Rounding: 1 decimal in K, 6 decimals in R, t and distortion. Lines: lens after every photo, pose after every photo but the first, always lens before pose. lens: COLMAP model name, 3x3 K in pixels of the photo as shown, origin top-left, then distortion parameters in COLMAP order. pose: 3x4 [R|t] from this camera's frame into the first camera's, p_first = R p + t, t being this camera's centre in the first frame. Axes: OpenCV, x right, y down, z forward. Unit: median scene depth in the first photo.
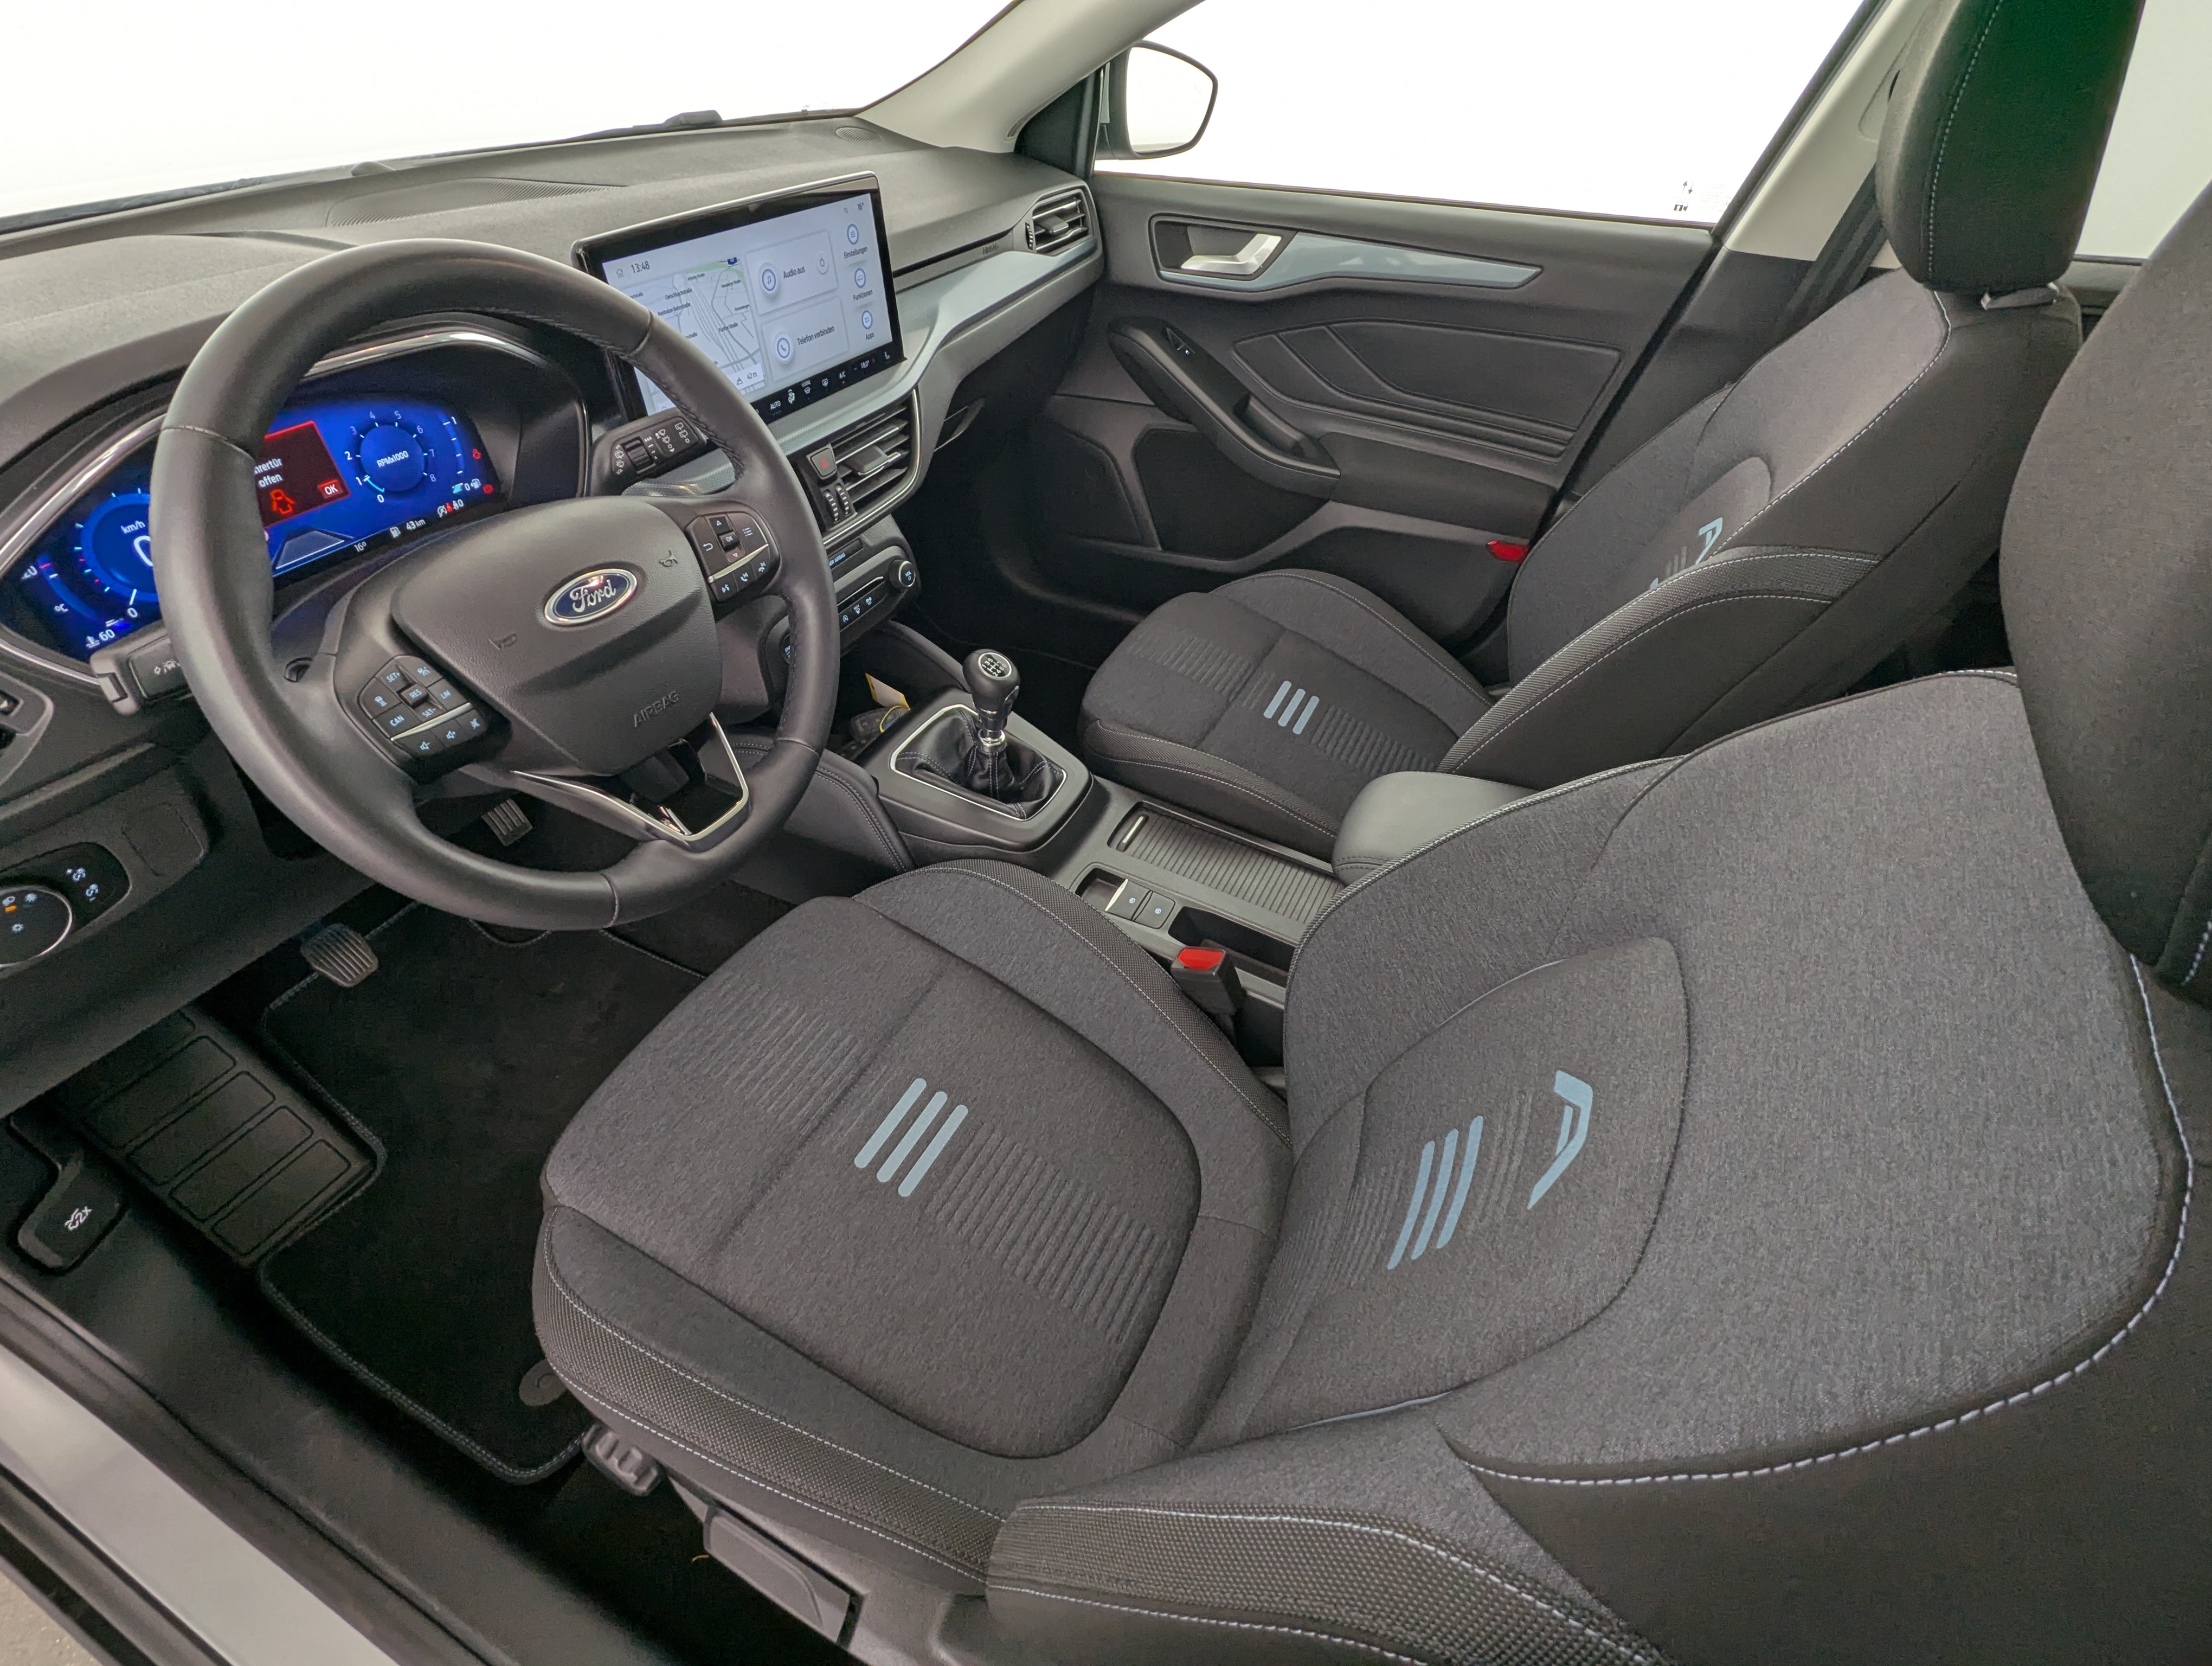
lens RADIAL K [[1052.0, 0, 1109.0], [0, 1052.0, 837.7], [0, 0, 1]] dist [0.002385, 0.000322]
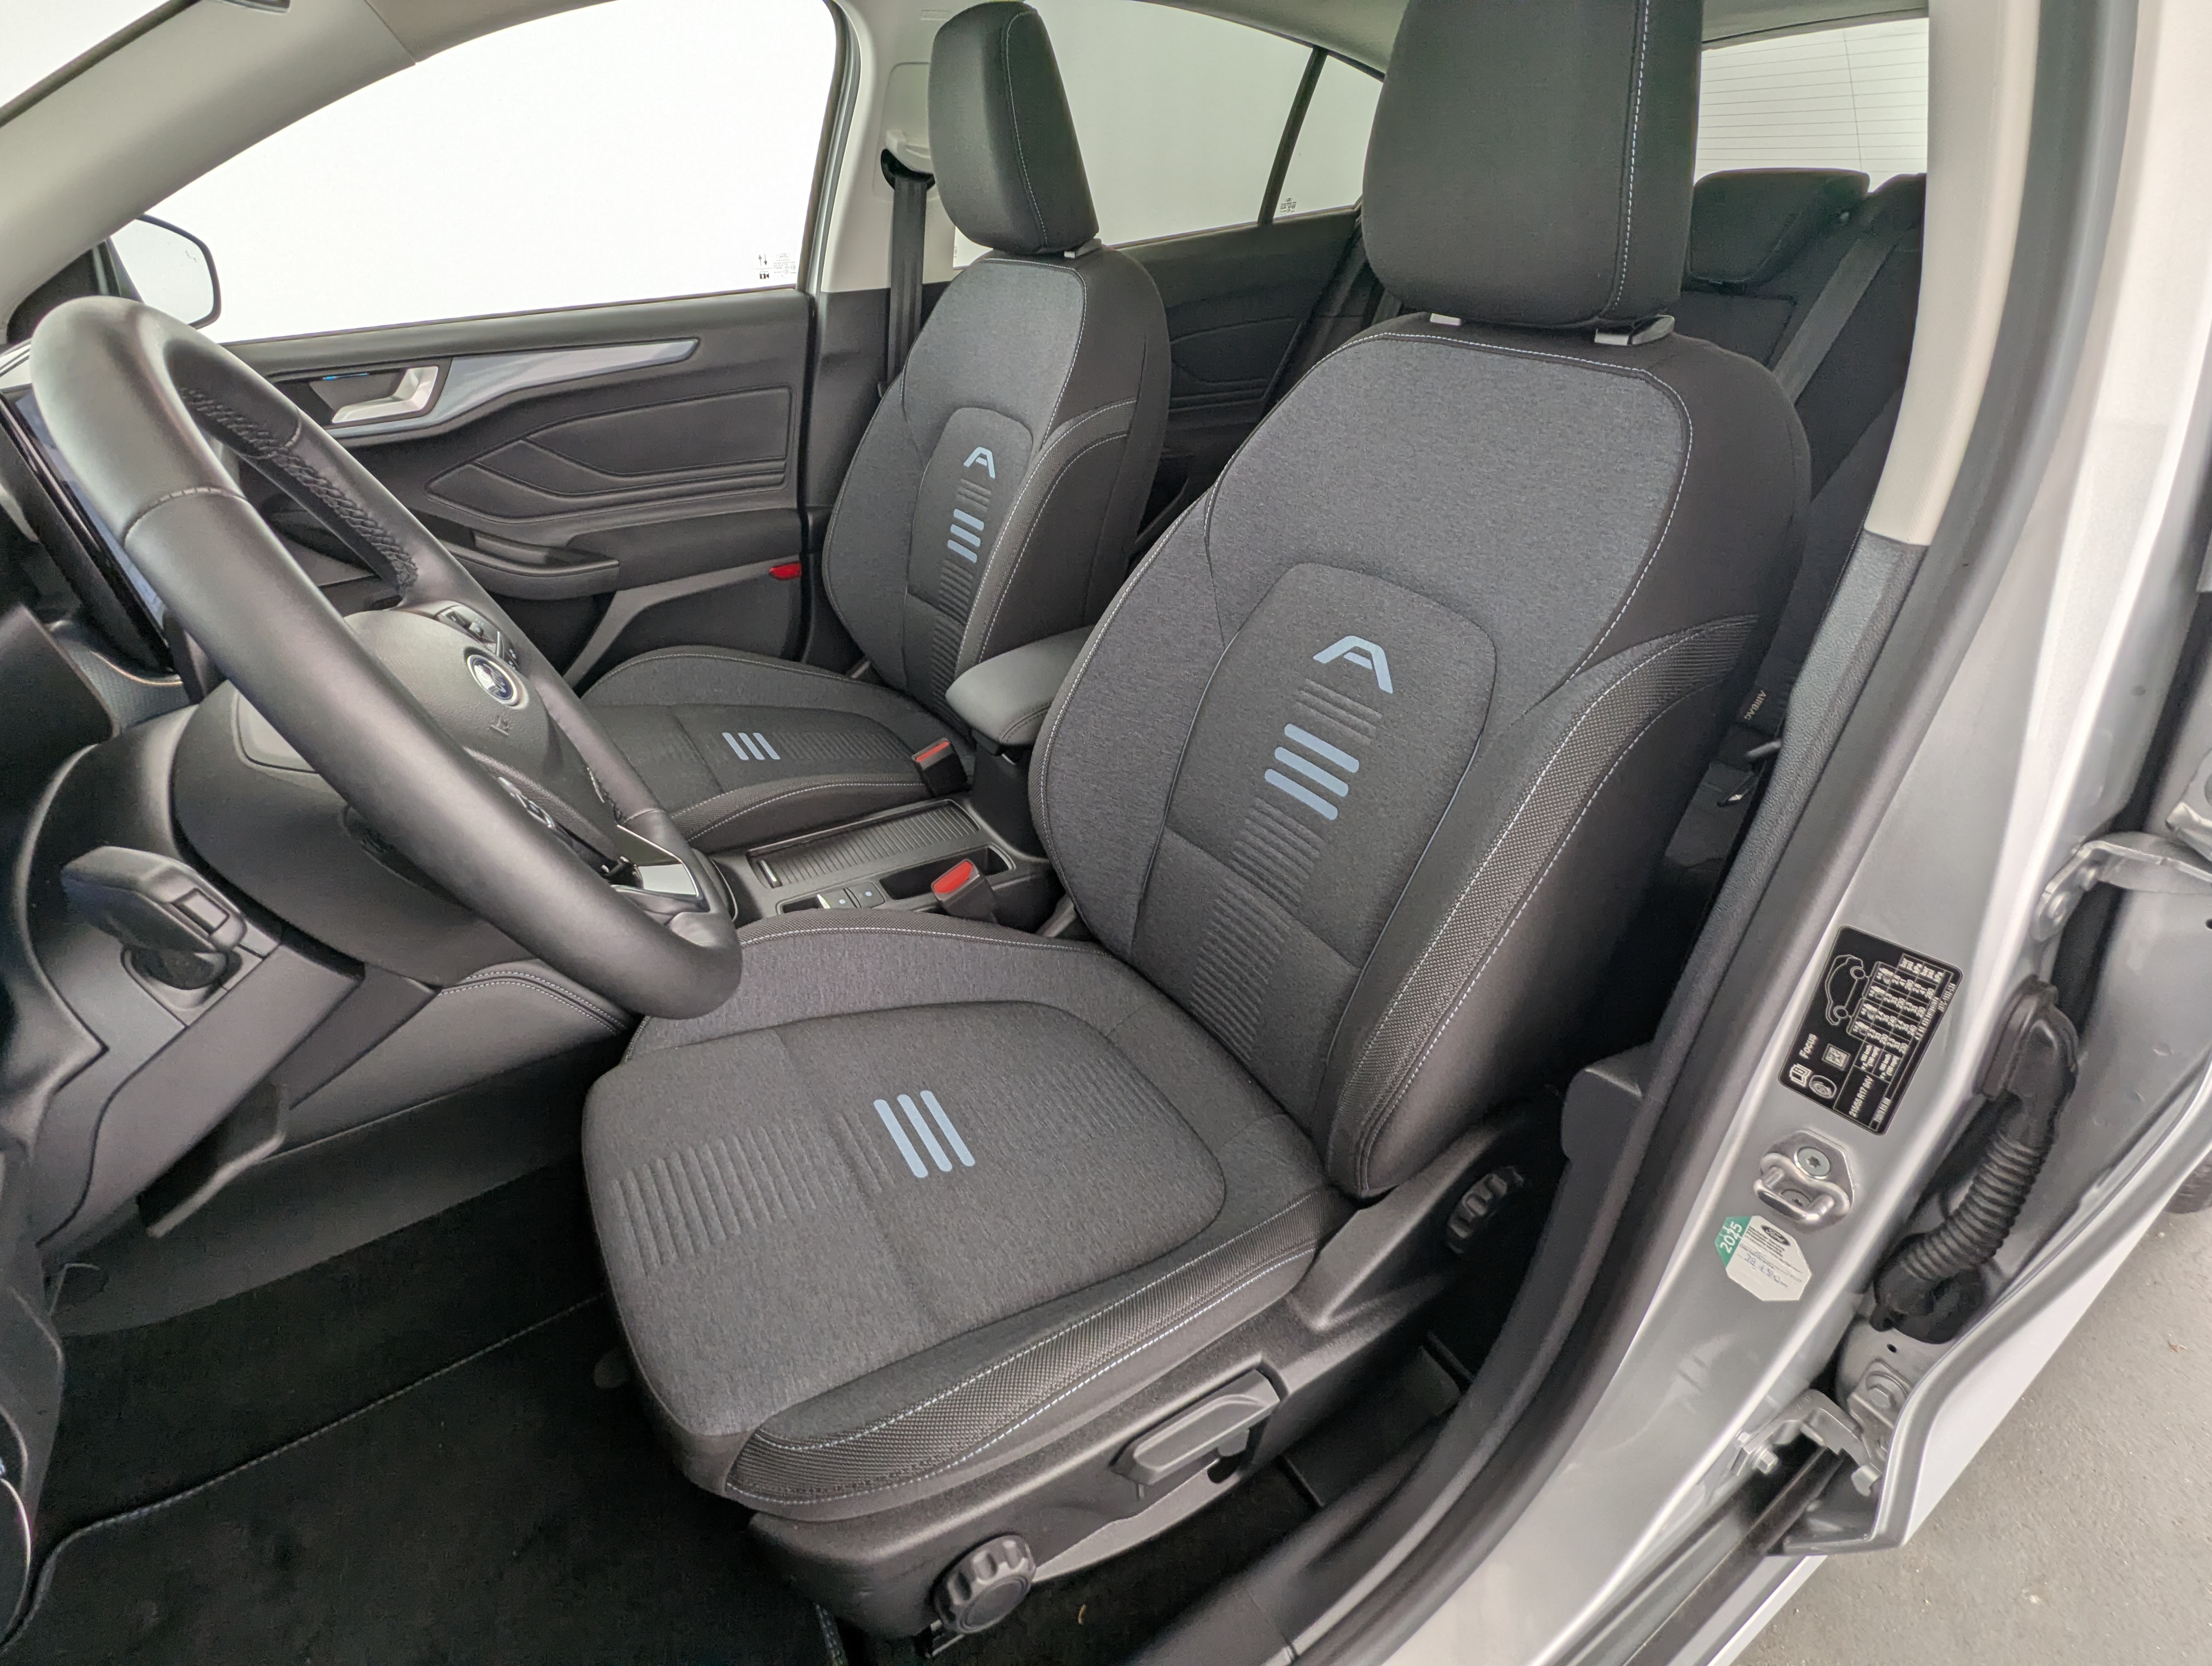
lens RADIAL K [[1052.0, 0, 1099.6], [0, 1052.0, 836.3], [0, 0, 1]] dist [0.002385, 0.000322]
pose [[0.531806, -0.491846, 0.689398, -0.464893], [0.584497, 0.802251, 0.121475, 0.027419], [-0.612818, 0.338350, 0.714124, 0.075044]]
